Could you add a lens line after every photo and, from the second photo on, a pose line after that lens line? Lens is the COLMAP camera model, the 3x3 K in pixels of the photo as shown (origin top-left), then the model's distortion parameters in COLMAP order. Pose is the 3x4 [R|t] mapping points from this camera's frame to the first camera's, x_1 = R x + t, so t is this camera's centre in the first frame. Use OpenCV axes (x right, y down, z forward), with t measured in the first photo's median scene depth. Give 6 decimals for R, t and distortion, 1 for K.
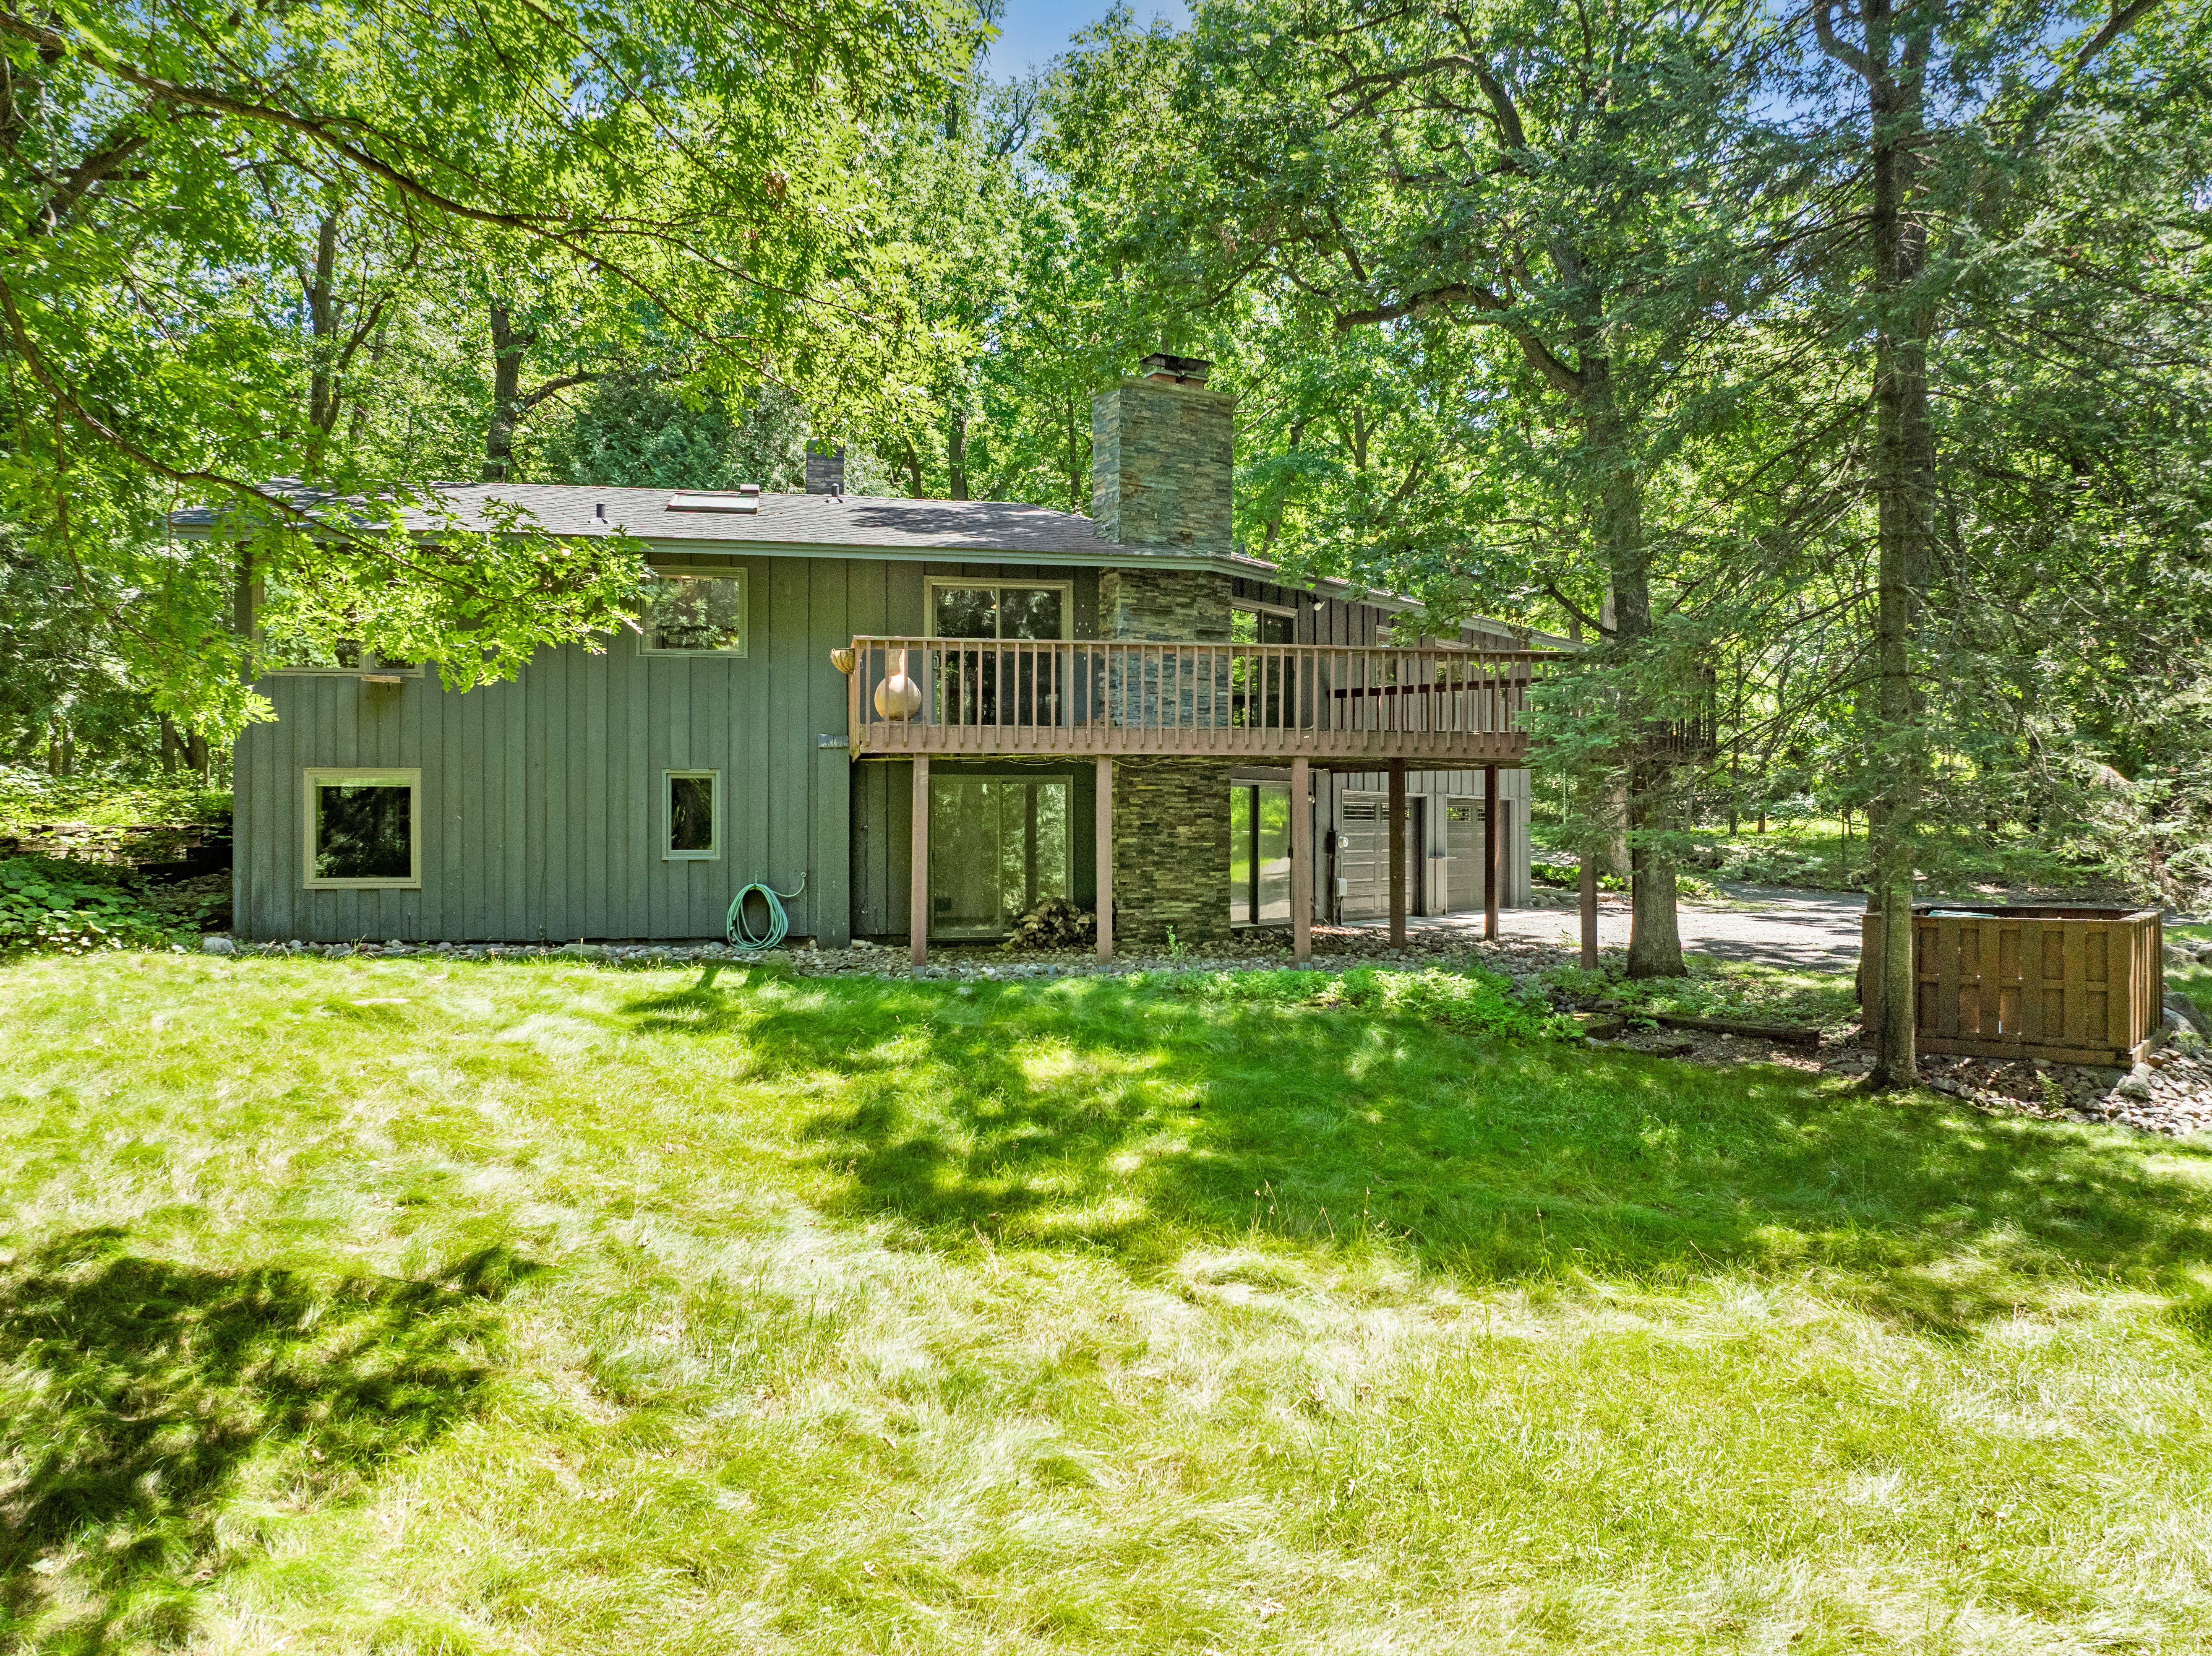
lens RADIAL K [[1607.6, 0, 1106.0], [0, 1607.6, 828.0], [0, 0, 1]] dist [-0.000832, -0.066528]
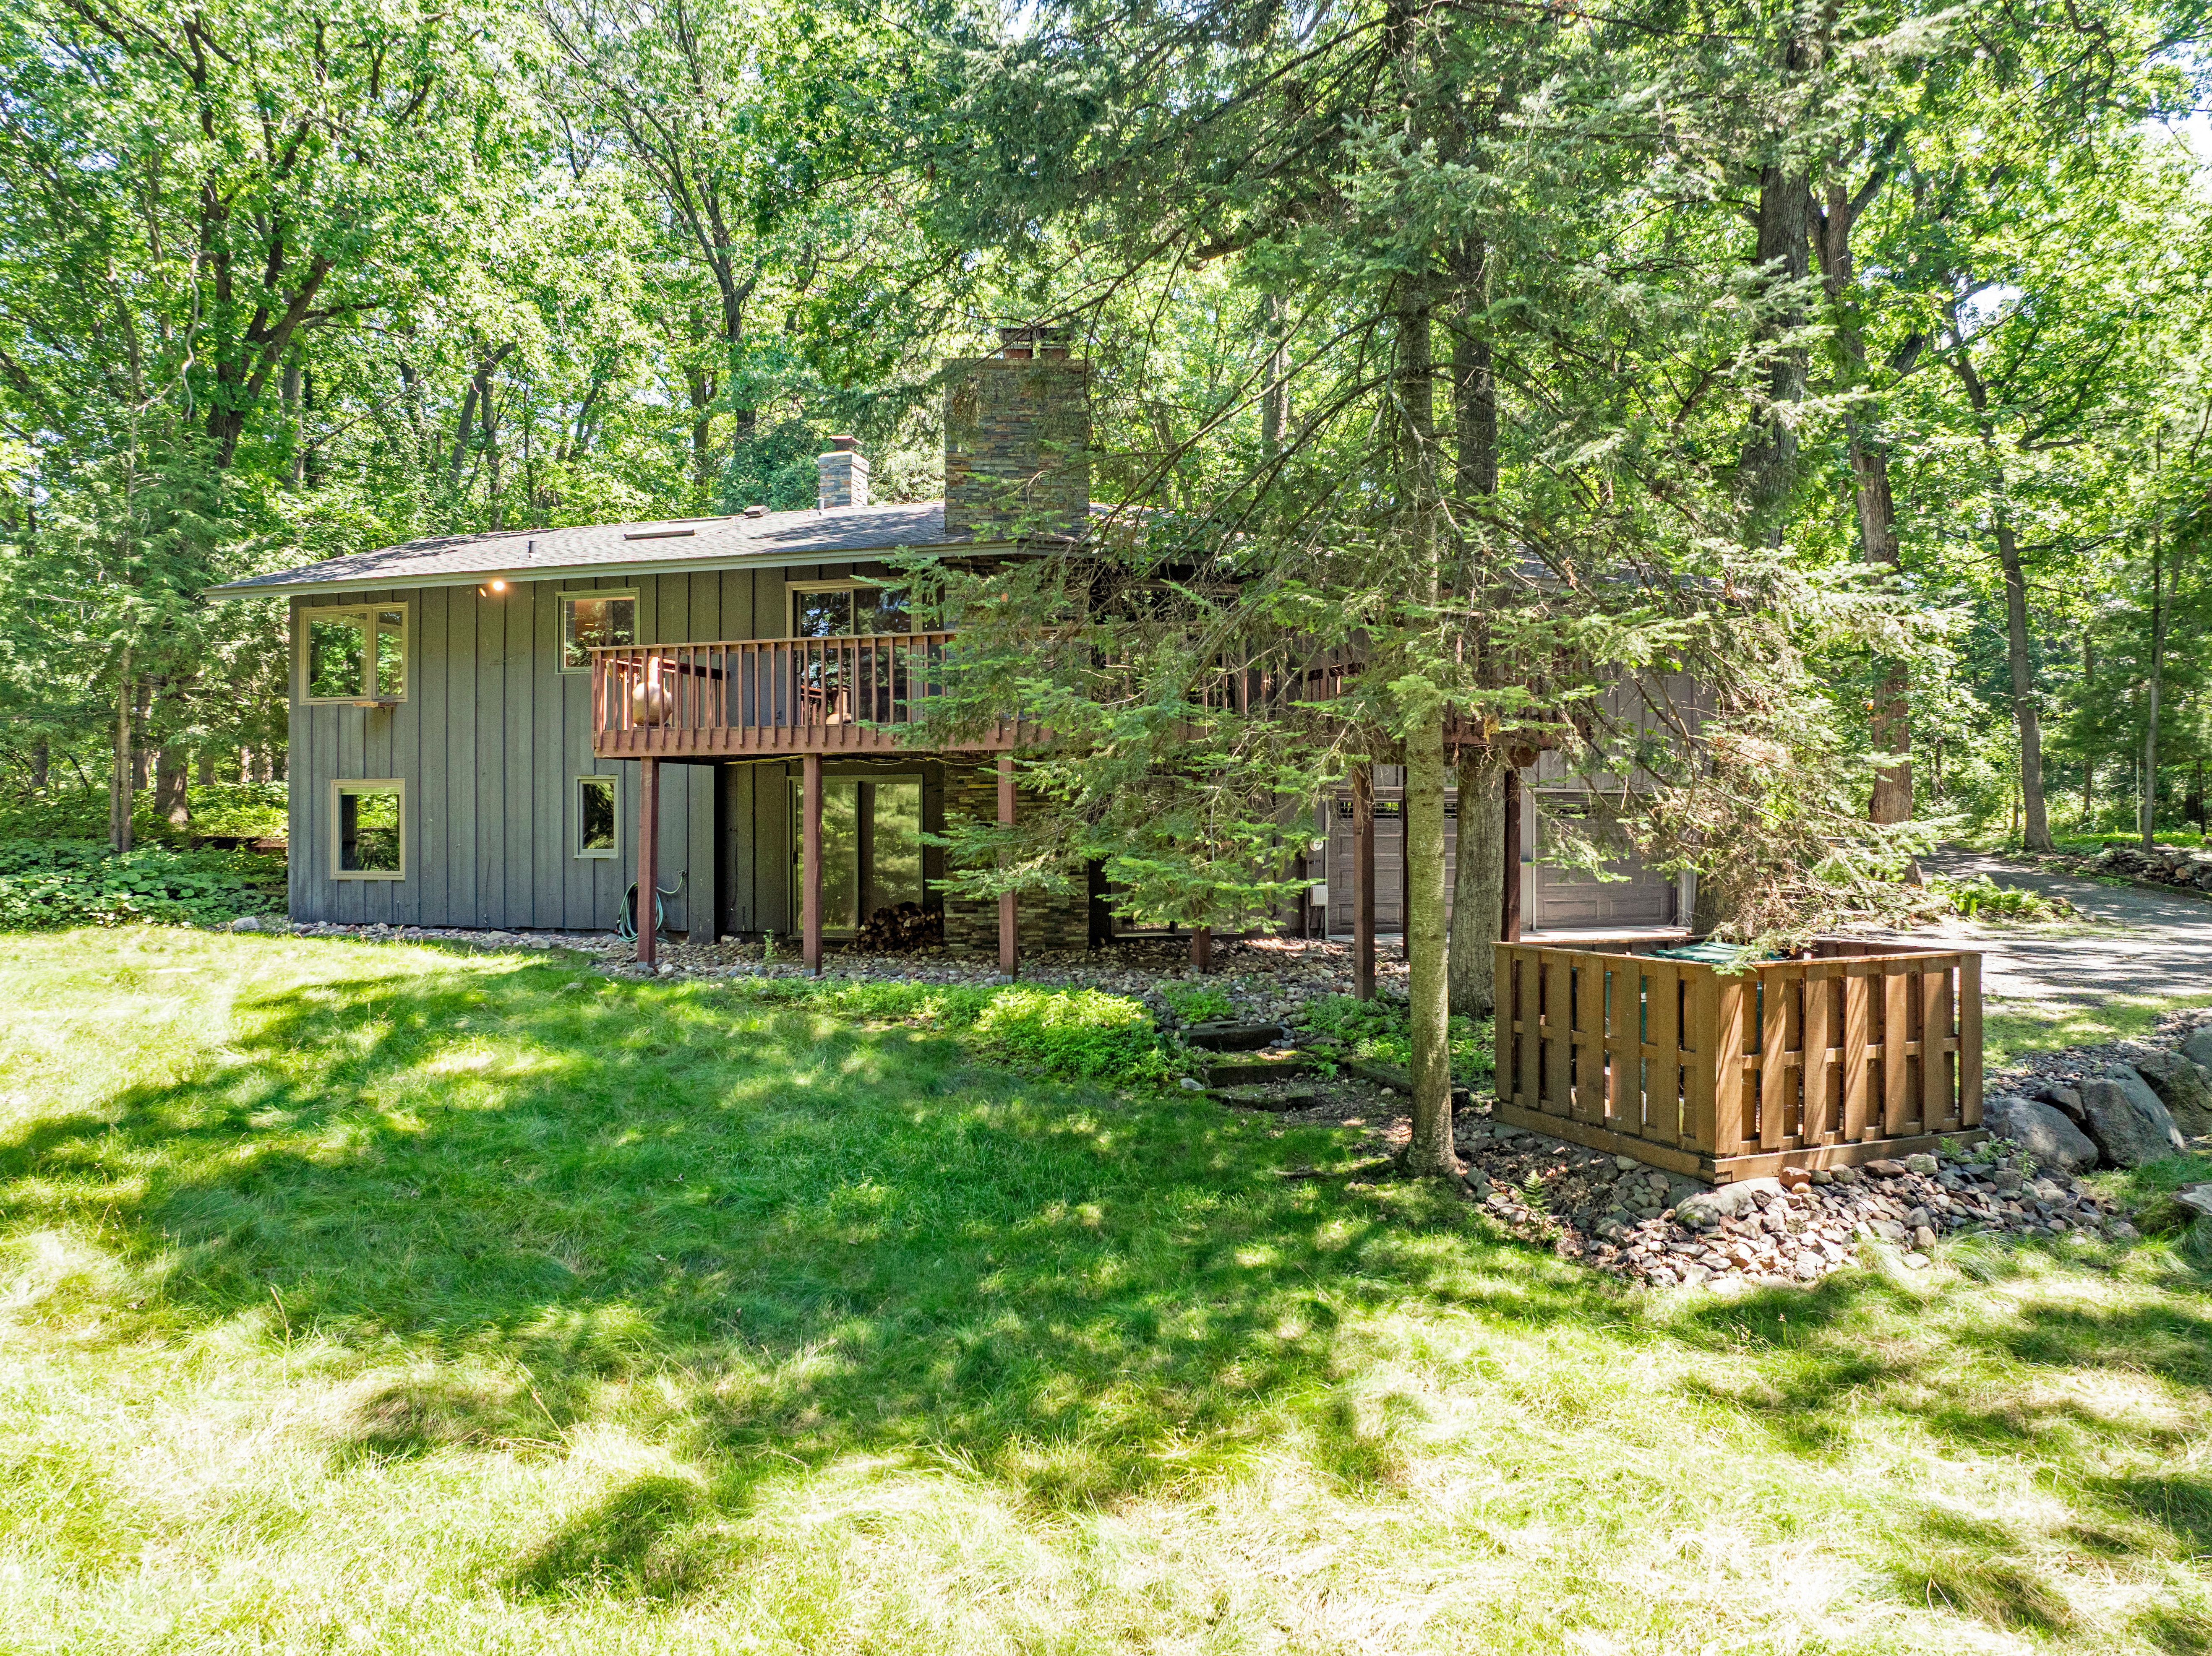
lens RADIAL K [[1612.1, 0, 1106.0], [0, 1612.1, 828.0], [0, 0, 1]] dist [-0.034962, 0.002843]
pose [[0.876202, -0.005535, -0.481912, 0.552723], [0.004787, 0.999985, -0.002781, 0.005446], [0.481920, 0.000130, 0.876215, 0.193173]]
